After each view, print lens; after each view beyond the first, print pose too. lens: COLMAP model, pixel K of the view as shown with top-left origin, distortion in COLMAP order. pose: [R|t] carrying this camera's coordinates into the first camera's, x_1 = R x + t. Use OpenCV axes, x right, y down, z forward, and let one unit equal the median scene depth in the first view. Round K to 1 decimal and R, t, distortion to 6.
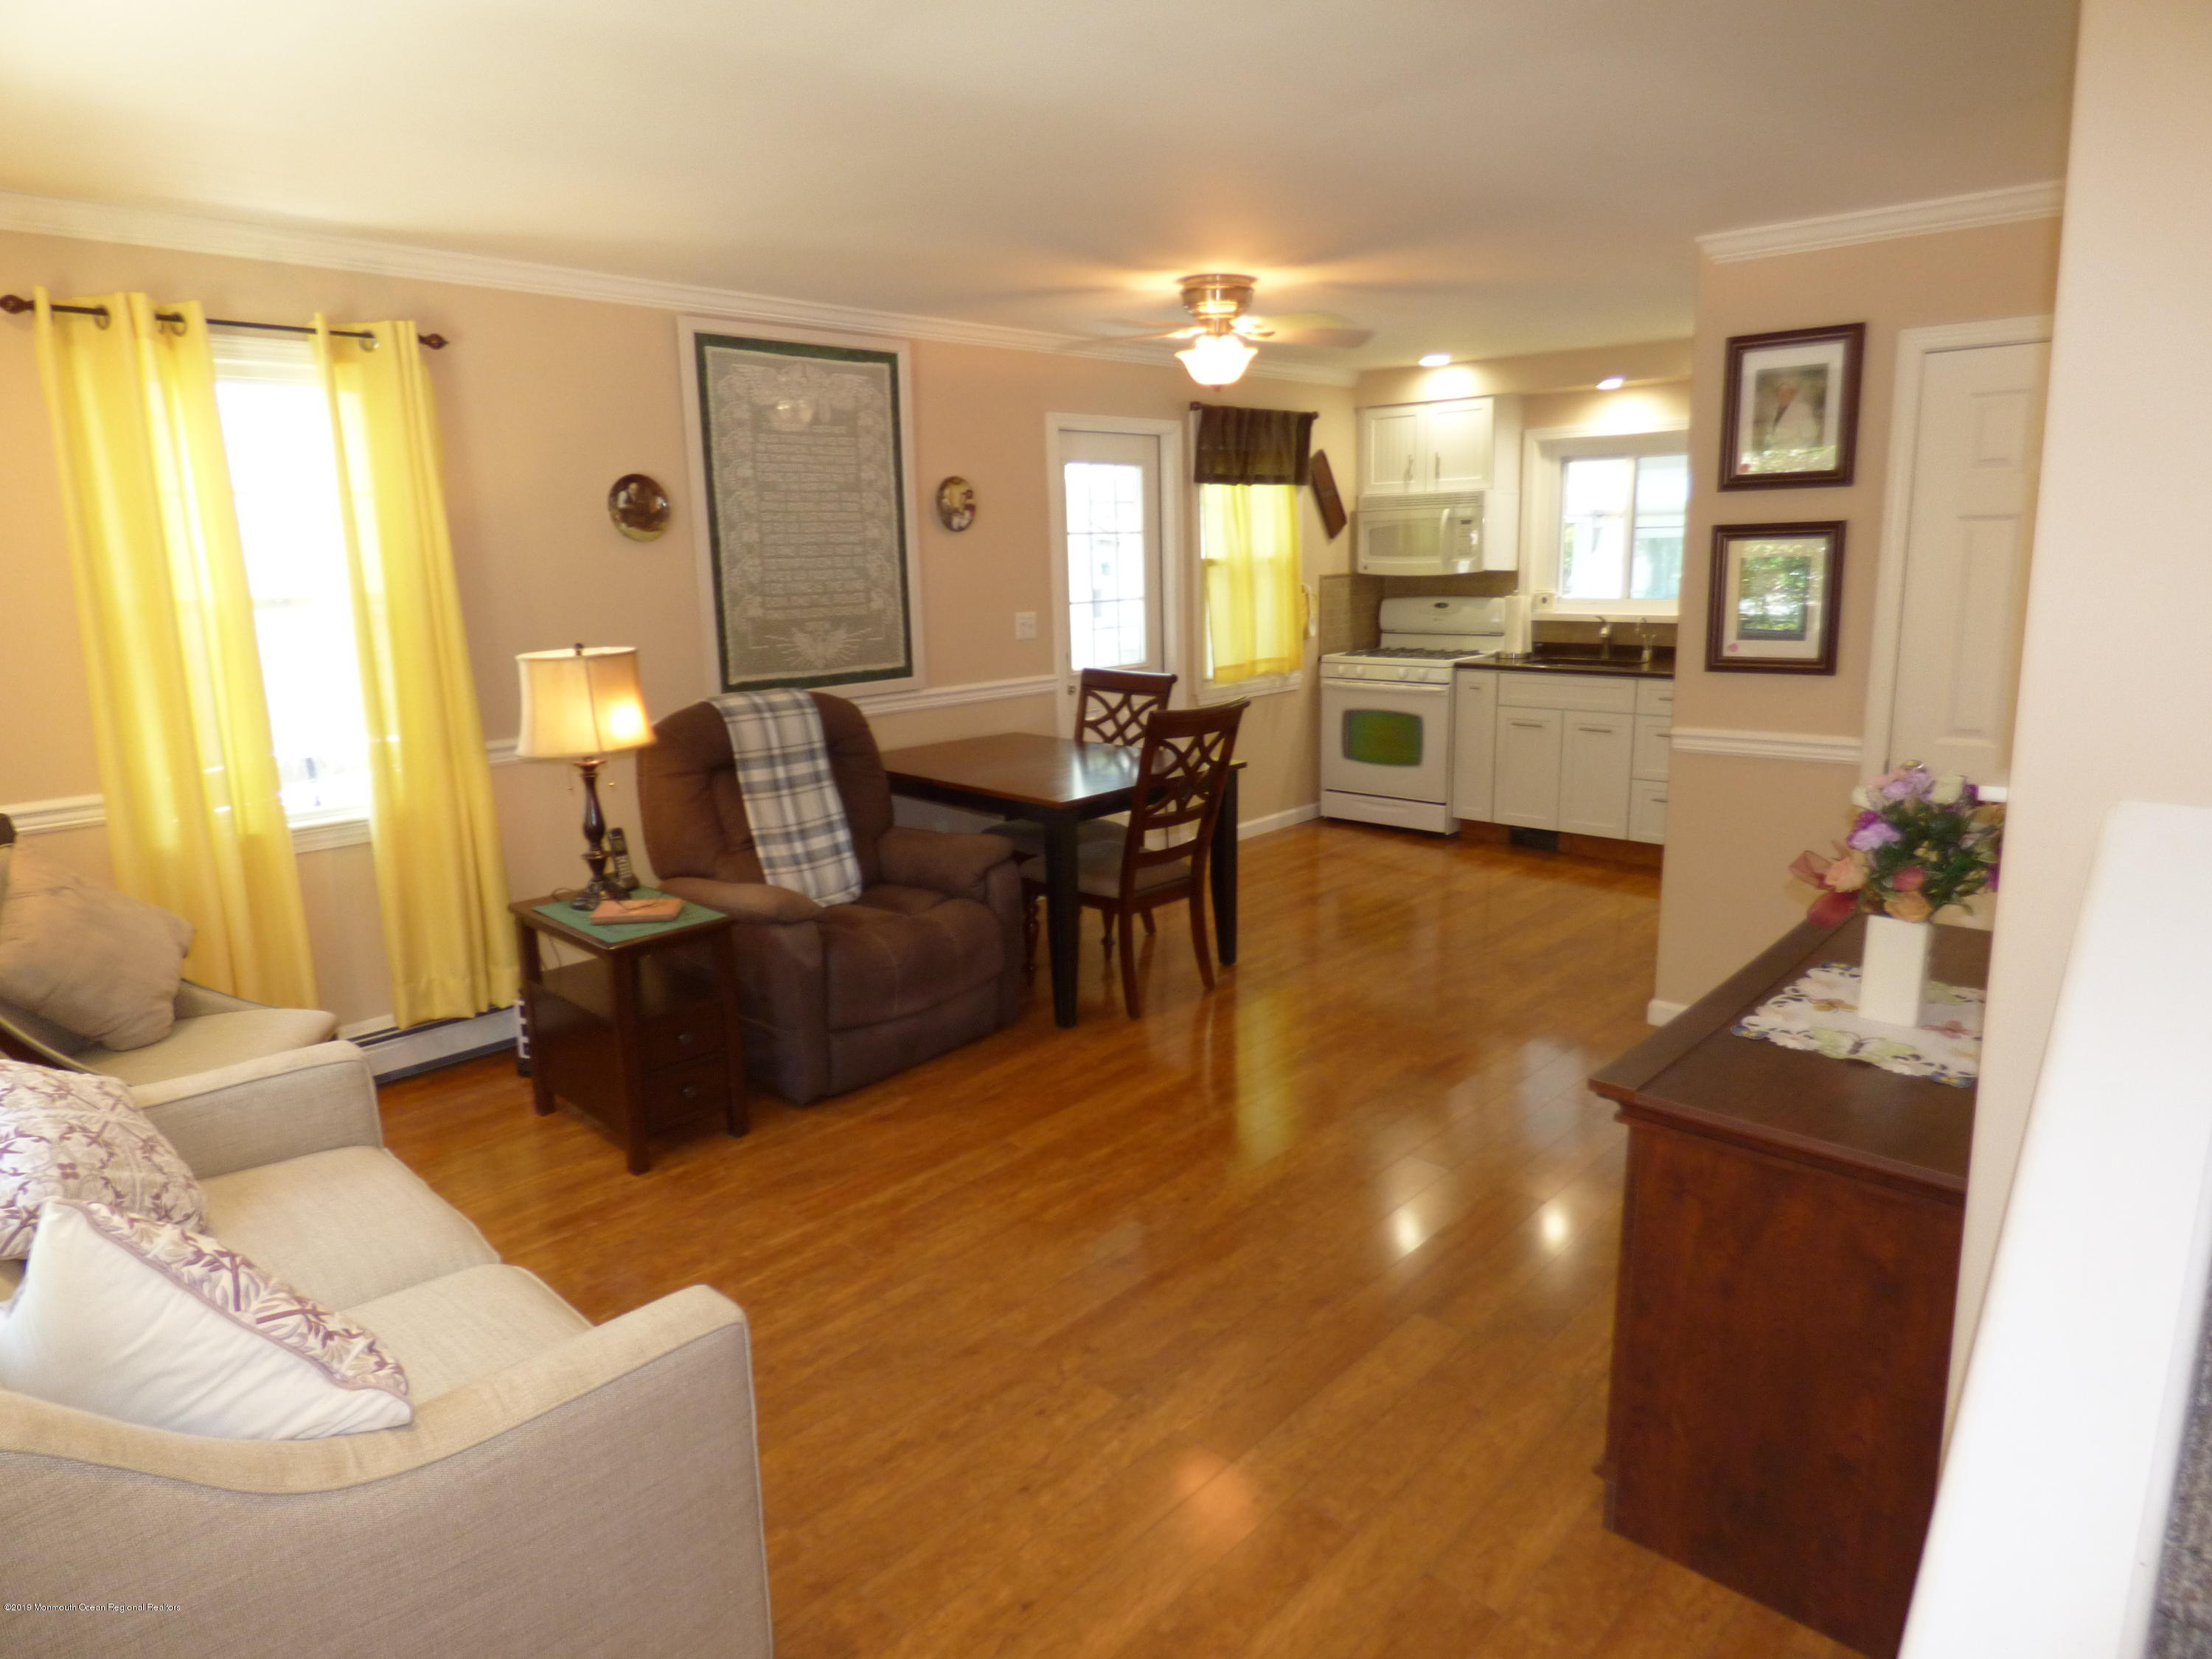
lens RADIAL K [[1301.8, 0, 1115.7], [0, 1301.8, 822.4], [0, 0, 1]] dist [-0.031261, 0.011707]
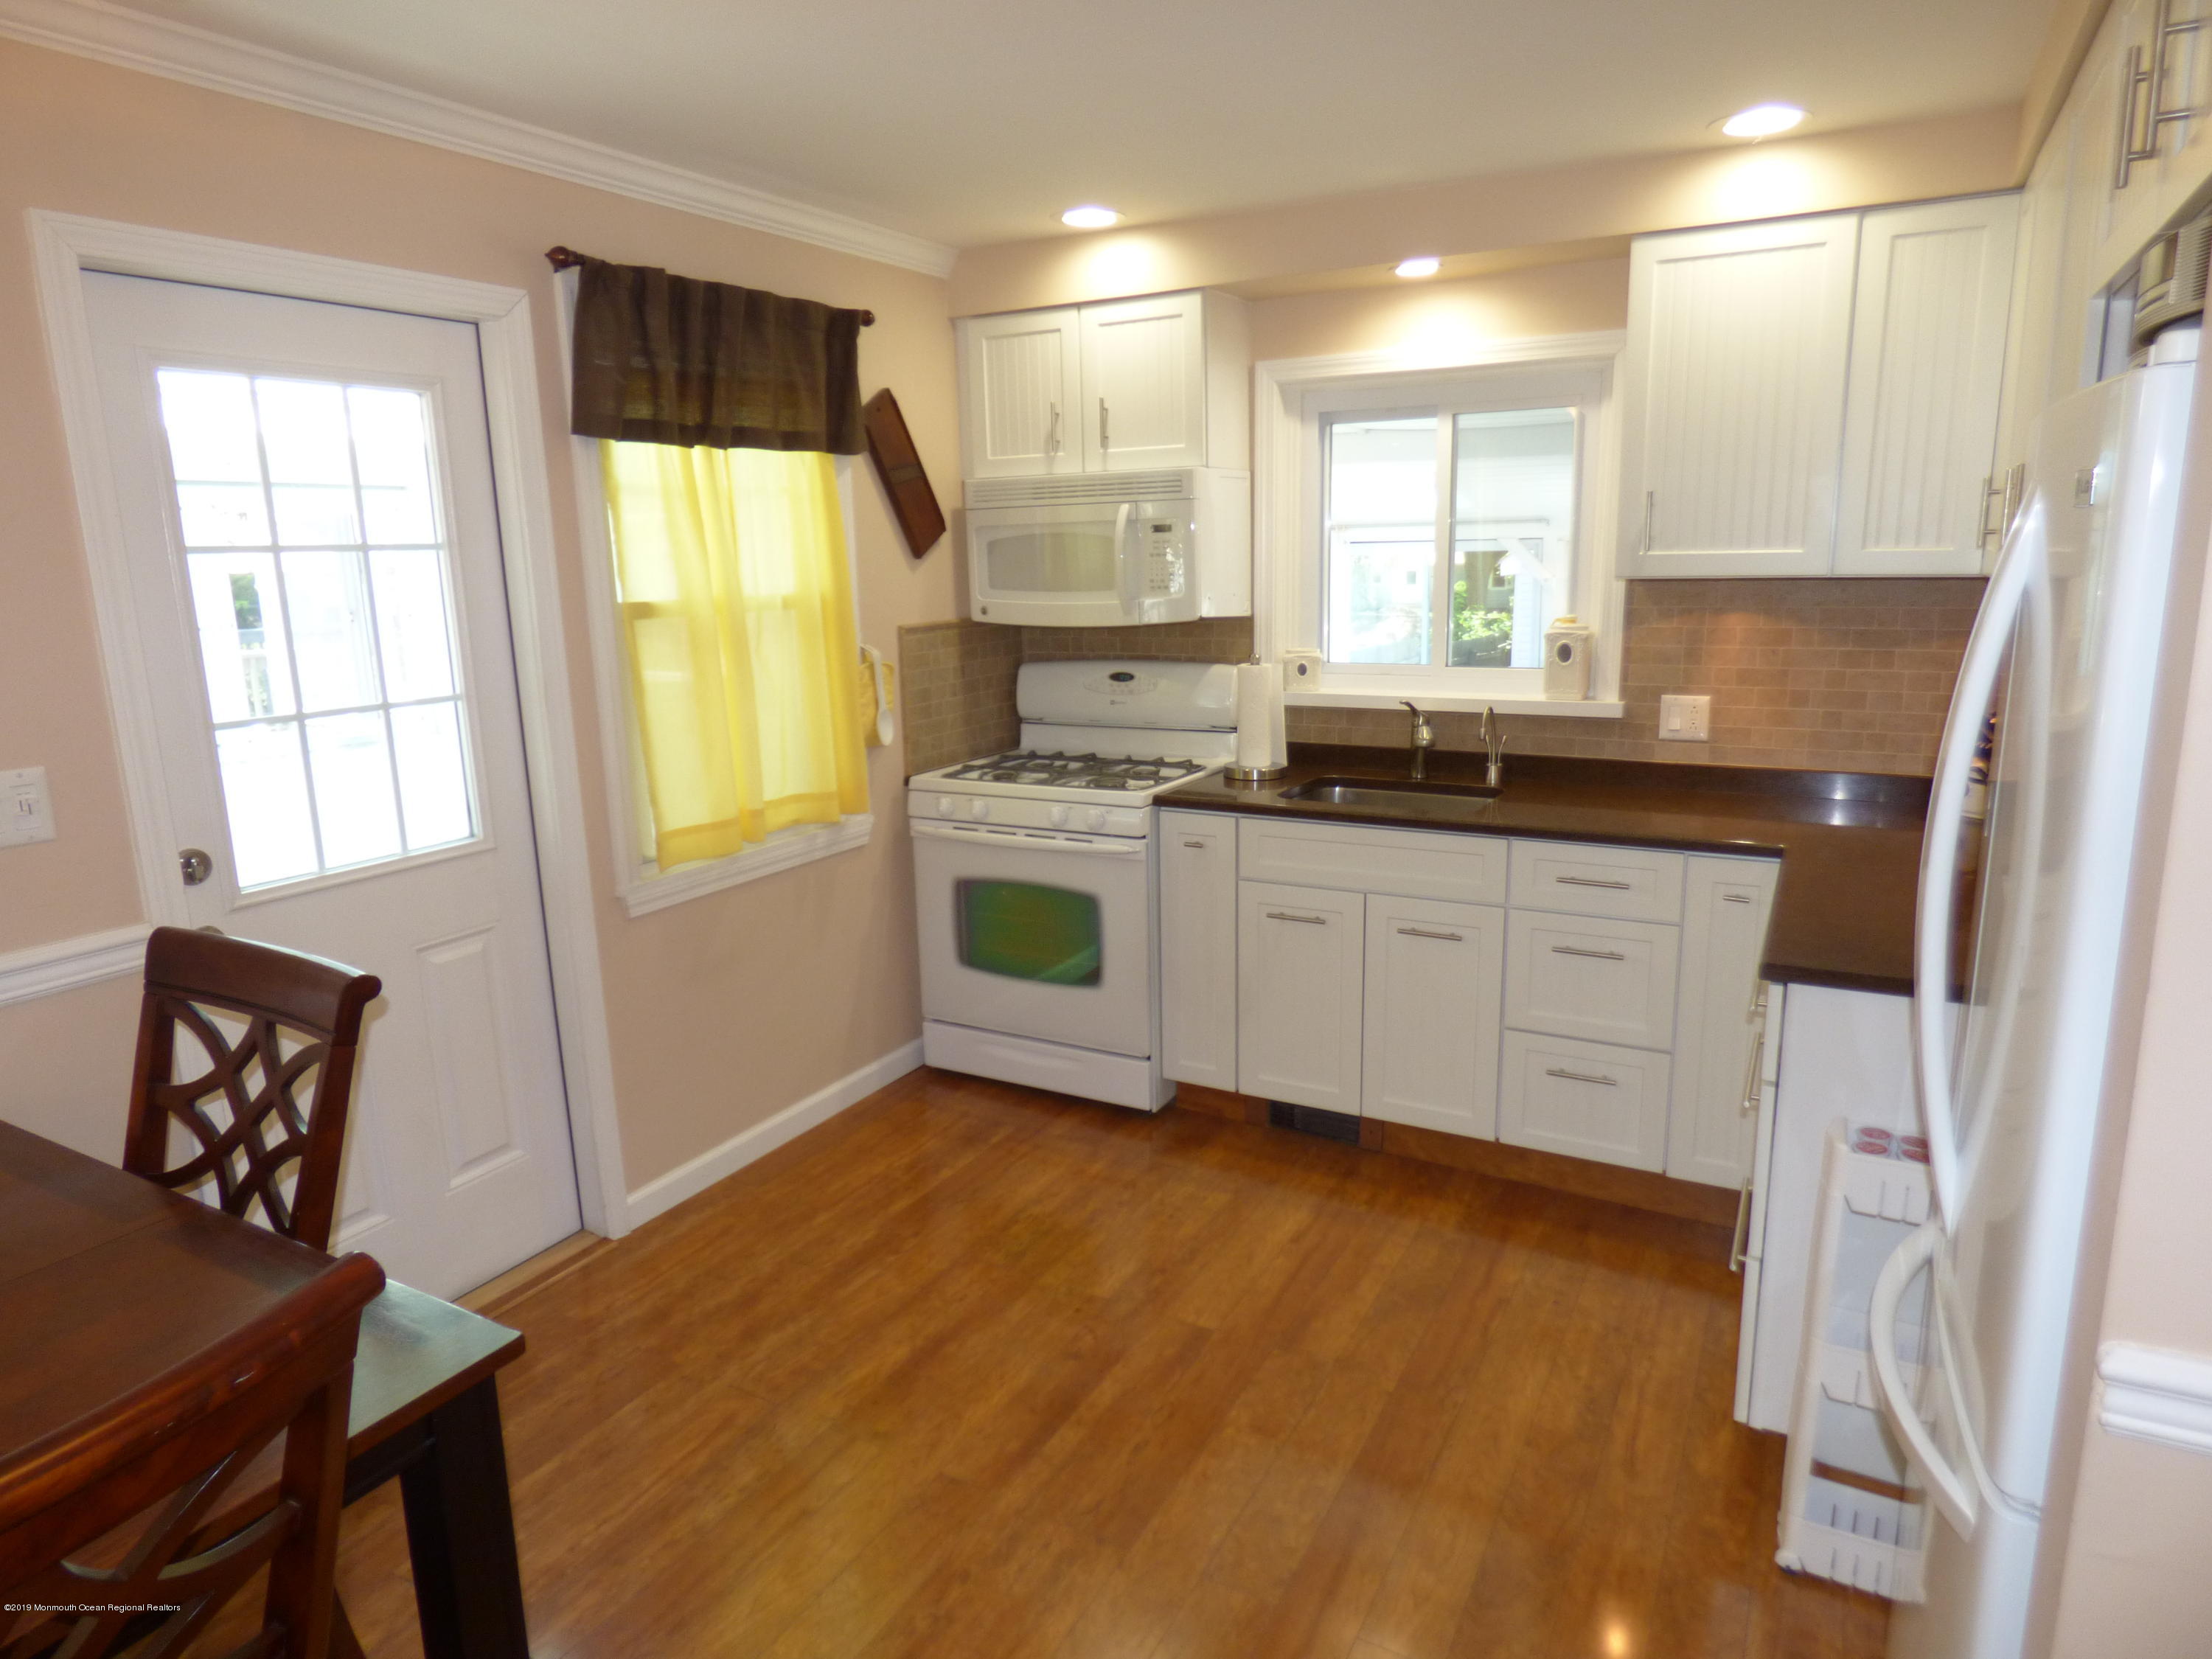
lens RADIAL K [[1301.8, 0, 1115.7], [0, 1301.8, 822.4], [0, 0, 1]] dist [-0.031261, 0.011707]
pose [[0.969150, -0.045476, 0.242238, 0.115448], [0.048015, 0.998836, -0.004587, -0.107983], [-0.241748, 0.016077, 0.970206, 0.482035]]
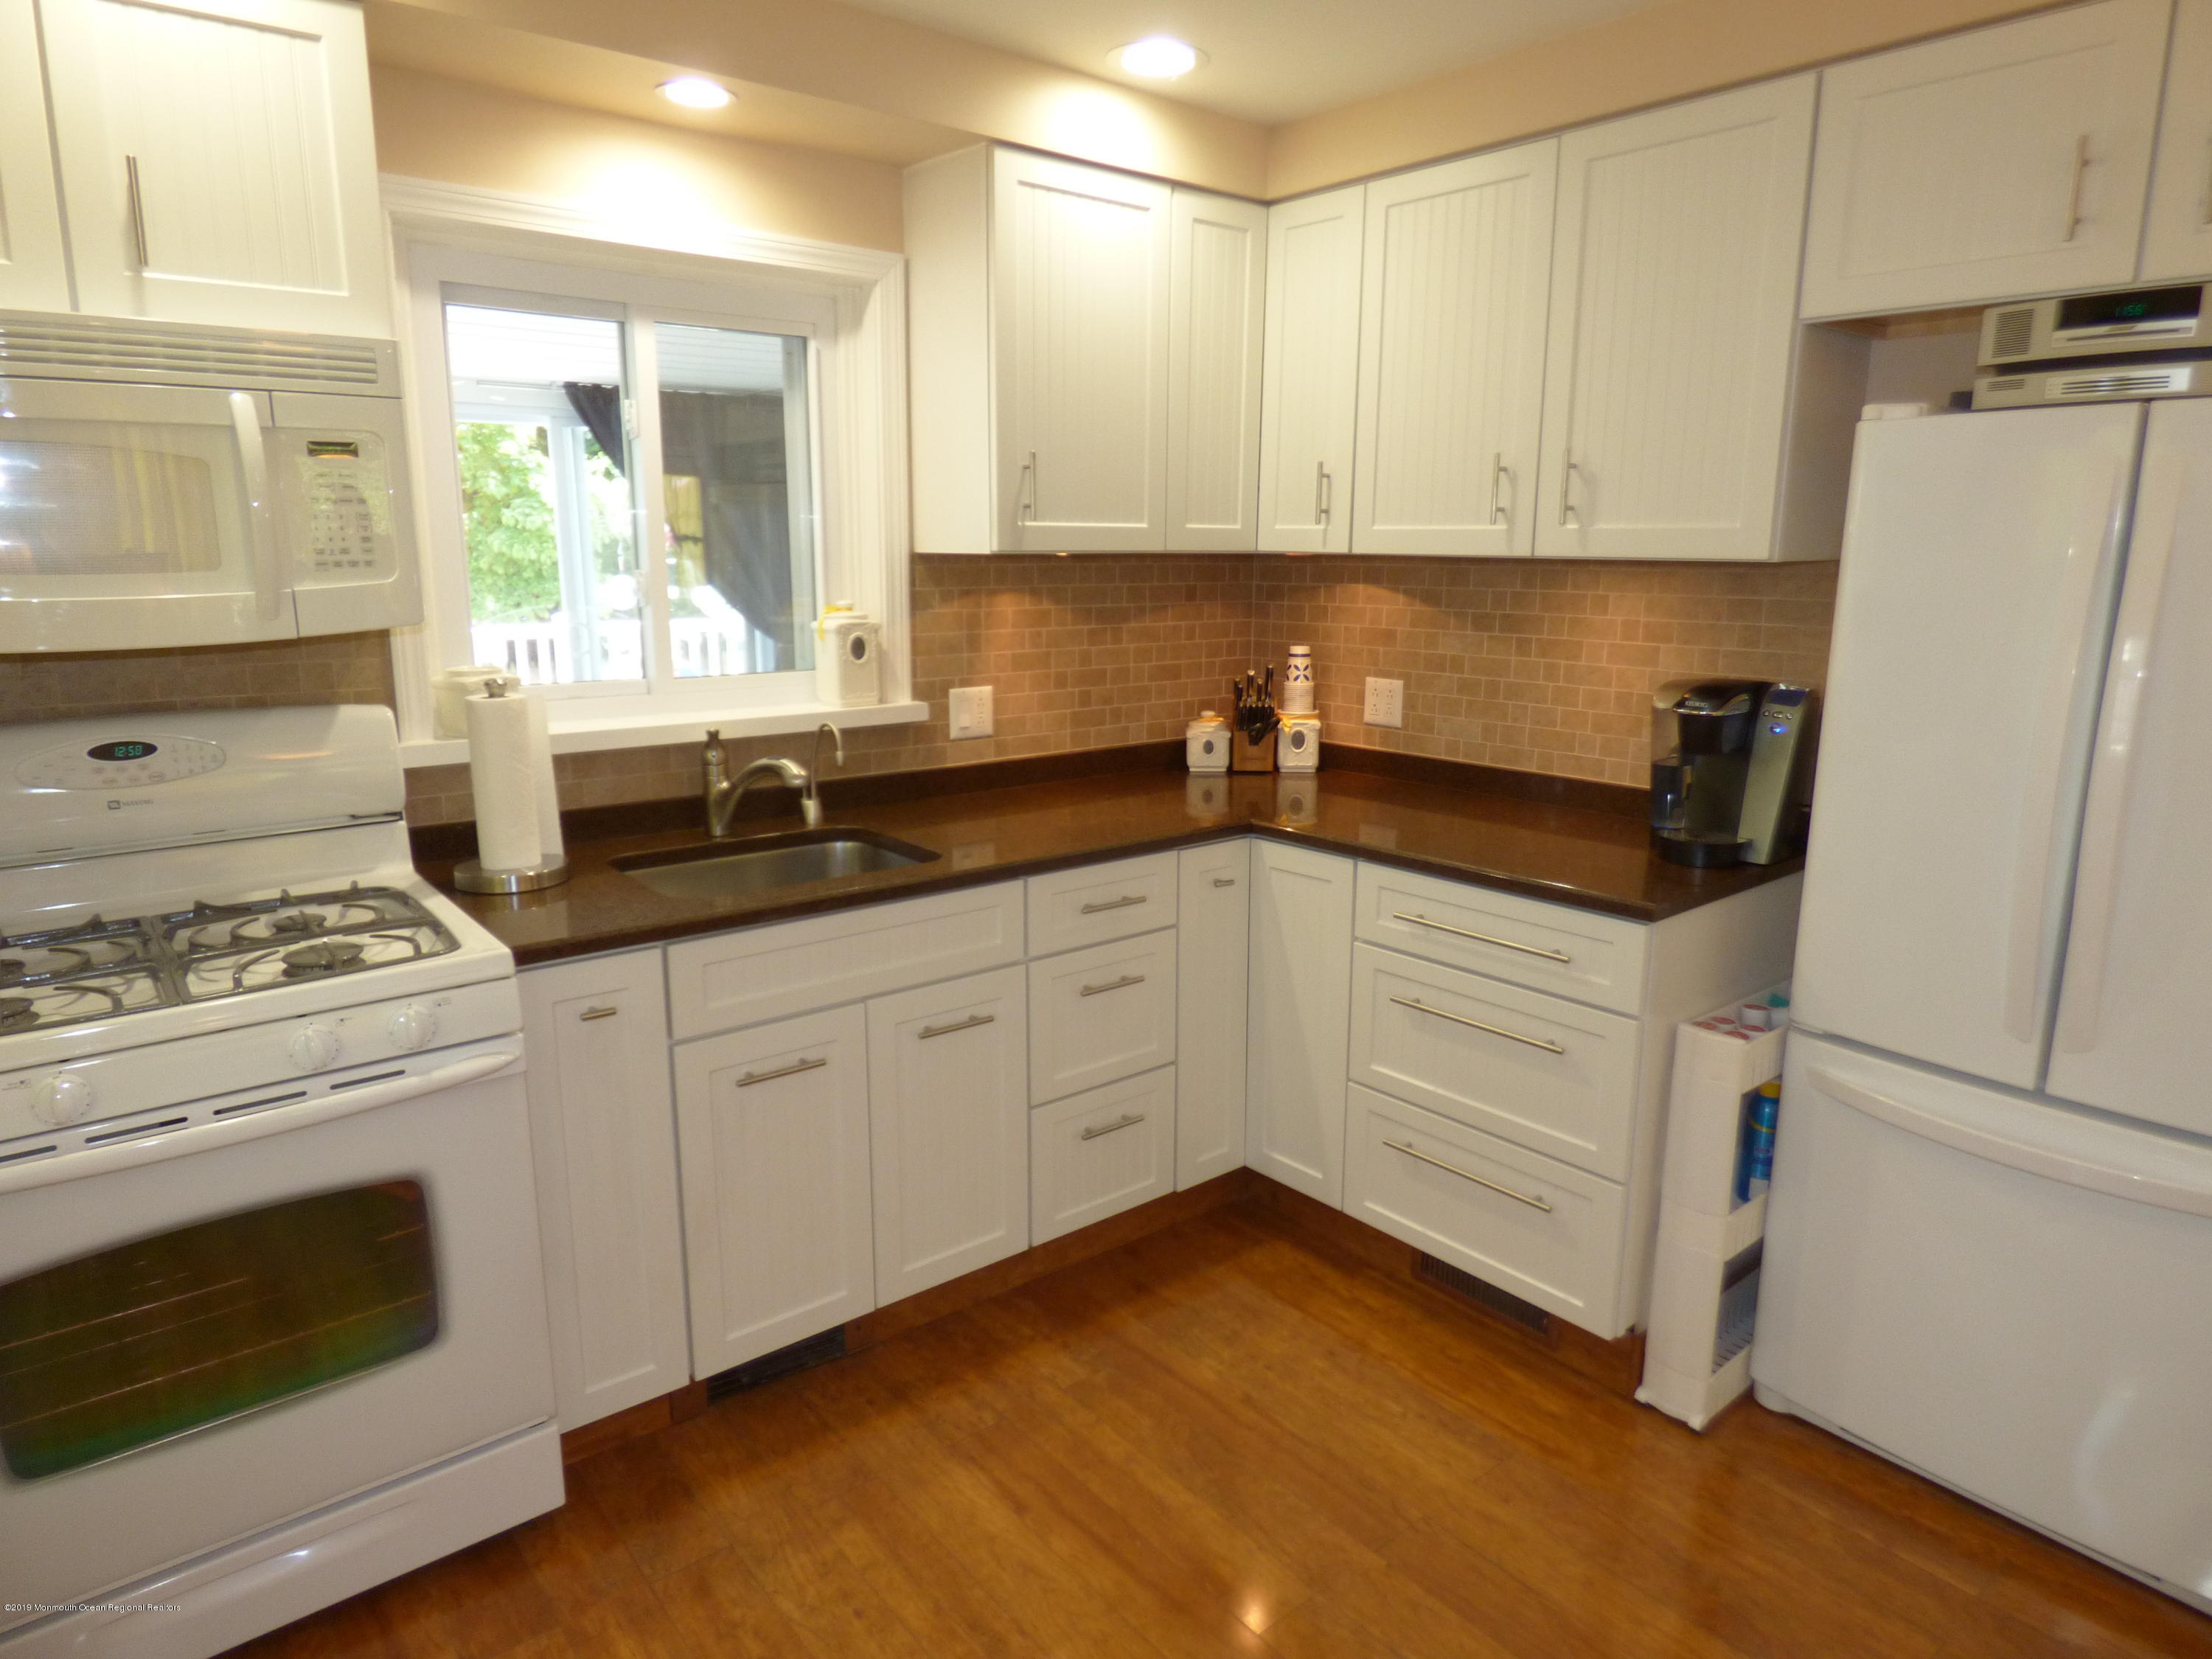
lens RADIAL K [[1328.0, 0, 1101.5], [0, 1328.0, 822.9], [0, 0, 1]] dist [-0.002342, -0.000484]
pose [[0.143405, -0.179812, 0.973192, 0.004013], [0.195378, 0.969147, 0.150274, -0.163740], [-0.970187, 0.168590, 0.174111, 0.798769]]
